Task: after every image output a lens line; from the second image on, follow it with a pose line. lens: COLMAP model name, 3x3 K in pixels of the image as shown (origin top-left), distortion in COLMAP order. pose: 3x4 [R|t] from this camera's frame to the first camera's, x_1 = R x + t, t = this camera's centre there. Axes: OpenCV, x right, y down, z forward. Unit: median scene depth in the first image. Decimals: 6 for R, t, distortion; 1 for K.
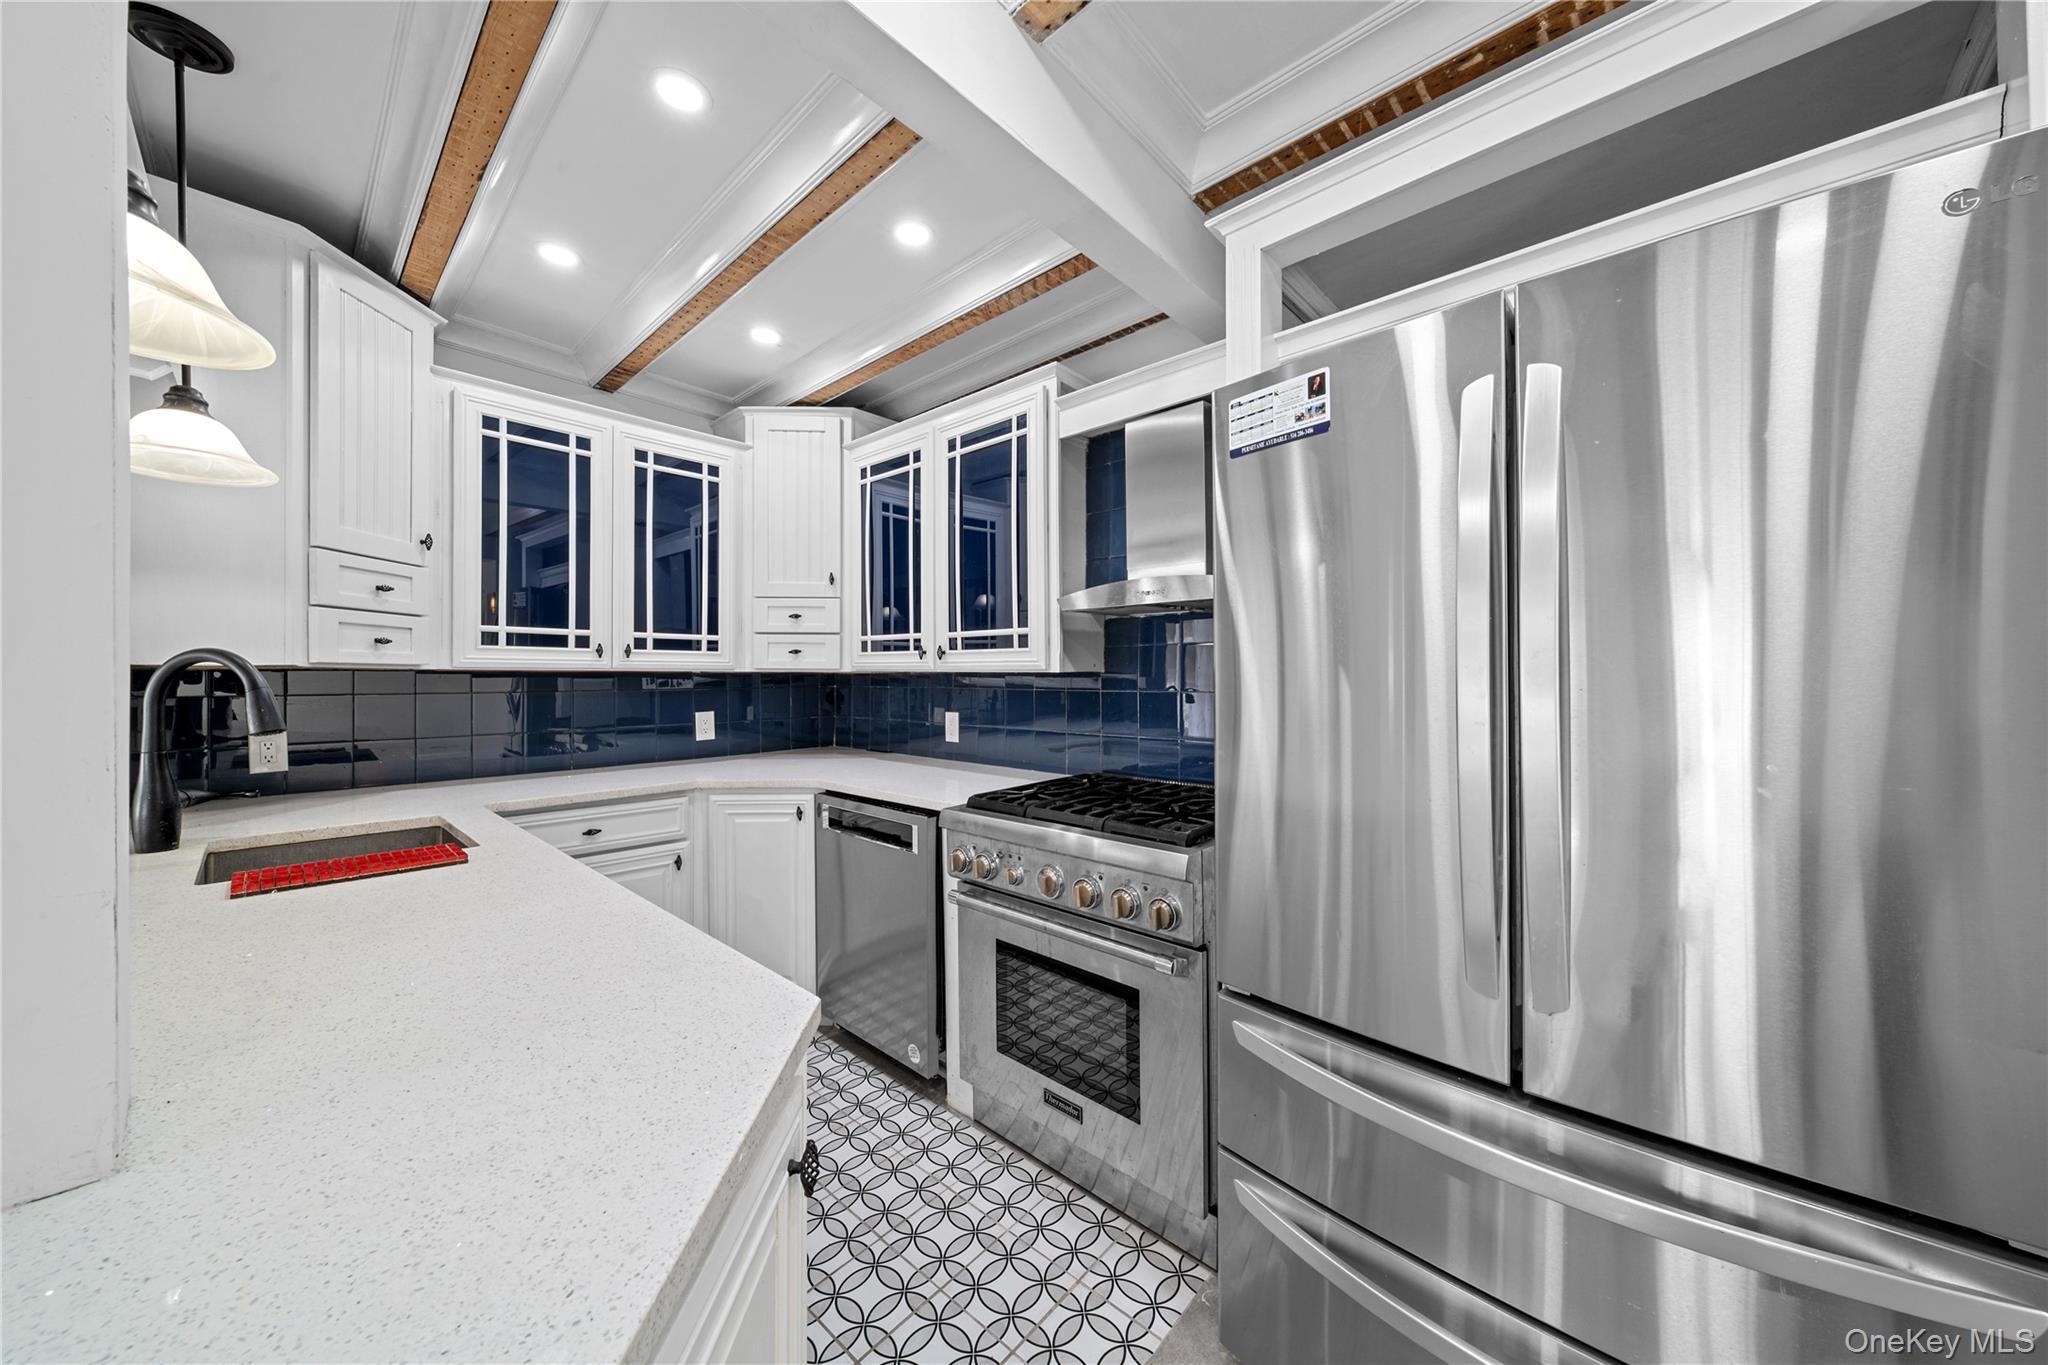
lens RADIAL K [[702.2, 0, 1014.7], [0, 702.2, 683.3], [0, 0, 1]] dist [-0.001369, 0.000155]
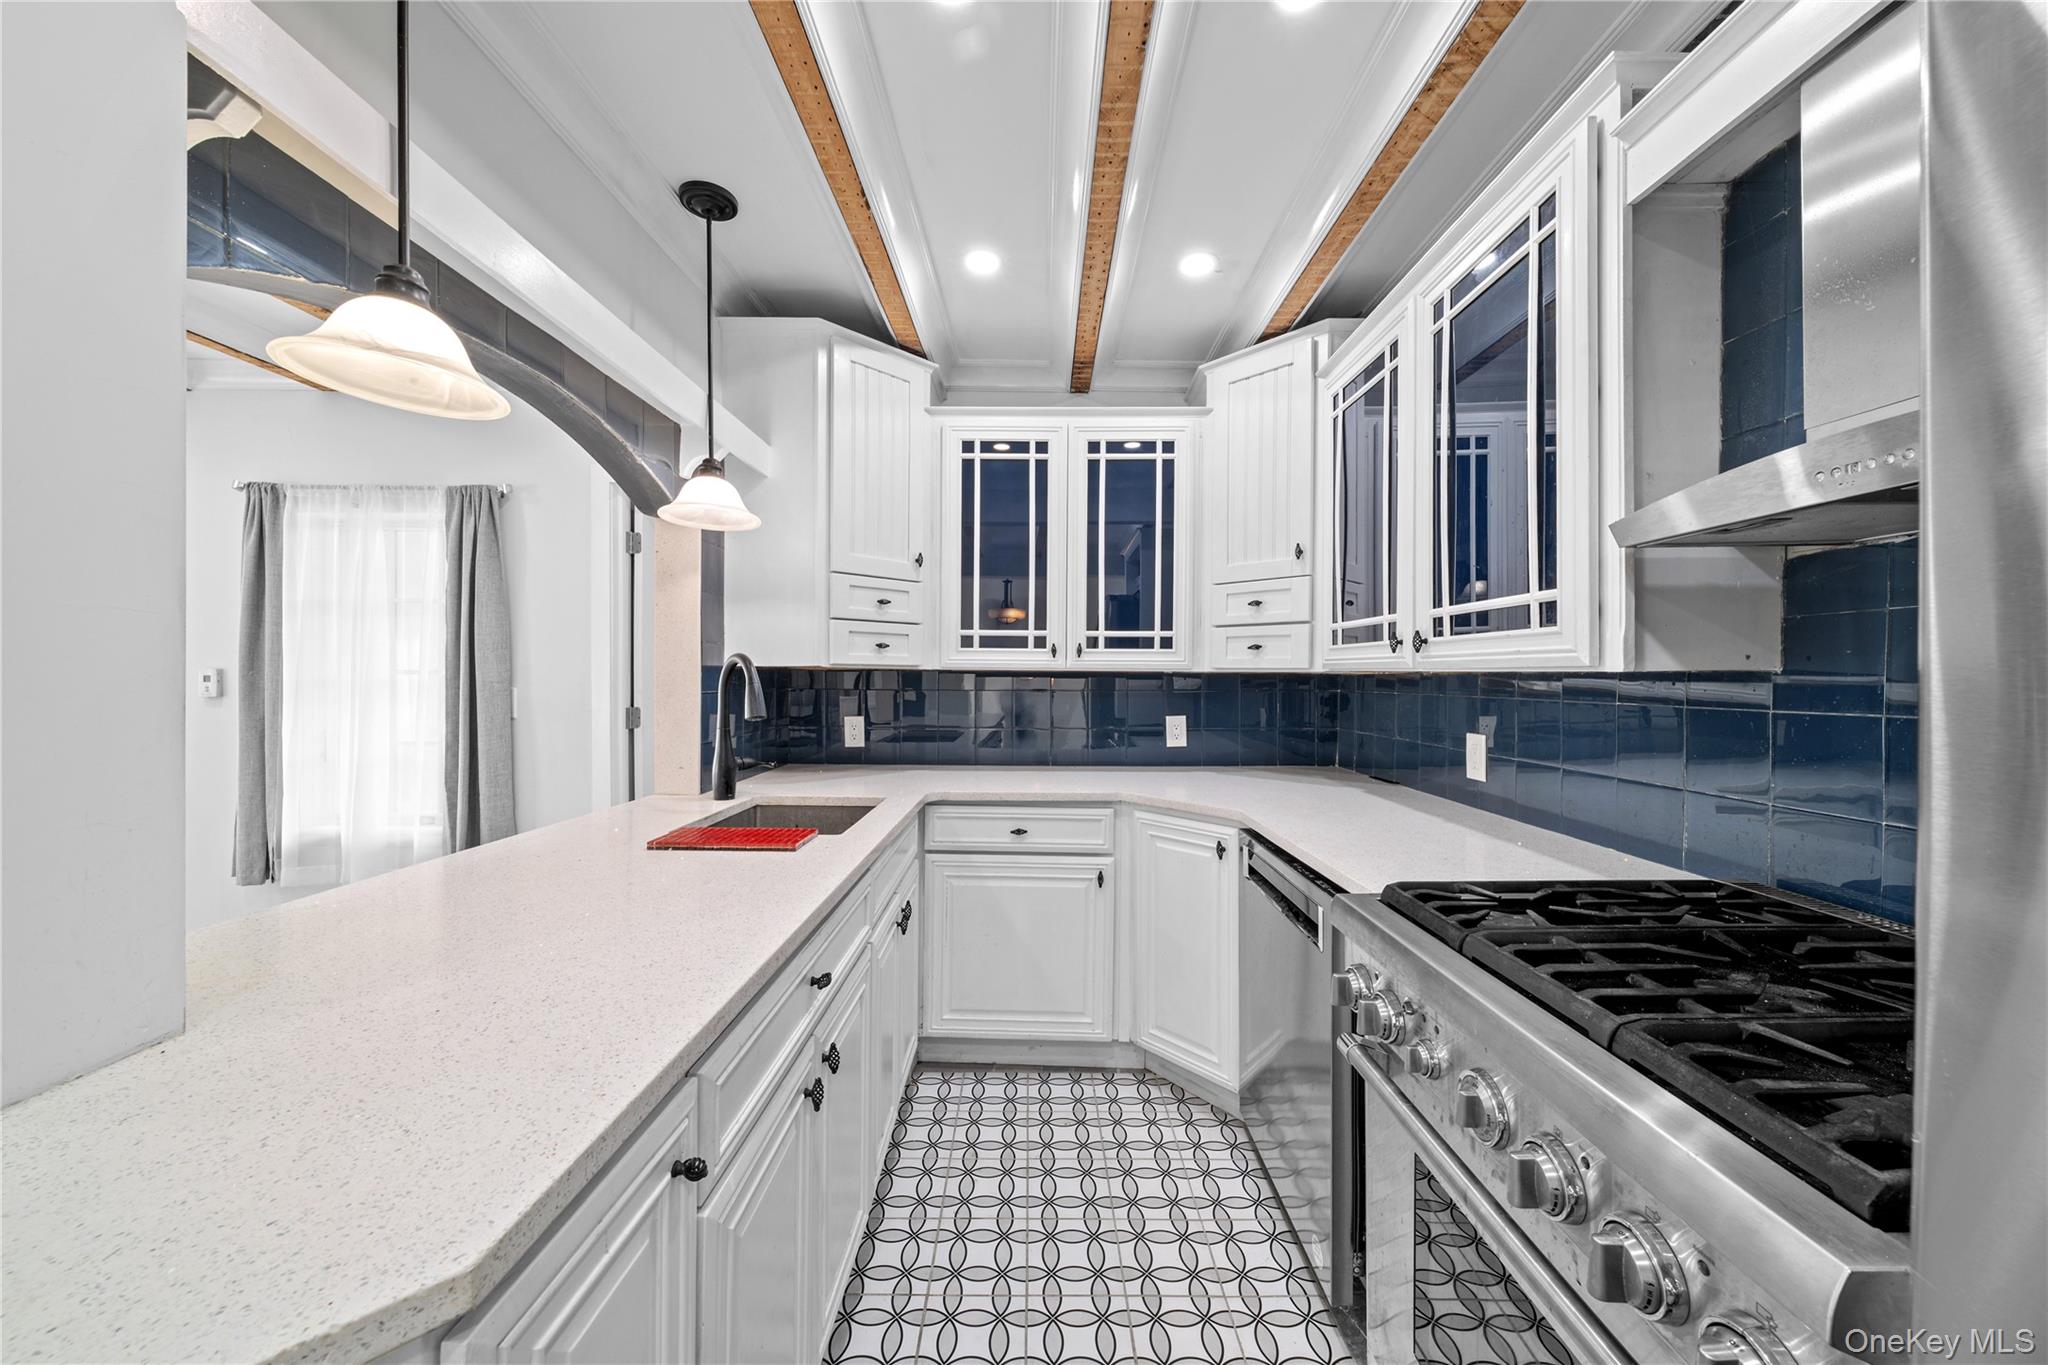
lens RADIAL K [[702.2, 0, 1032.0], [0, 702.2, 685.6], [0, 0, 1]] dist [-0.001369, 0.000155]
pose [[0.677053, 0.013345, -0.735813, 0.127193], [-0.012242, 0.999901, 0.006871, -0.003099], [0.735833, 0.004356, 0.677149, 0.298258]]
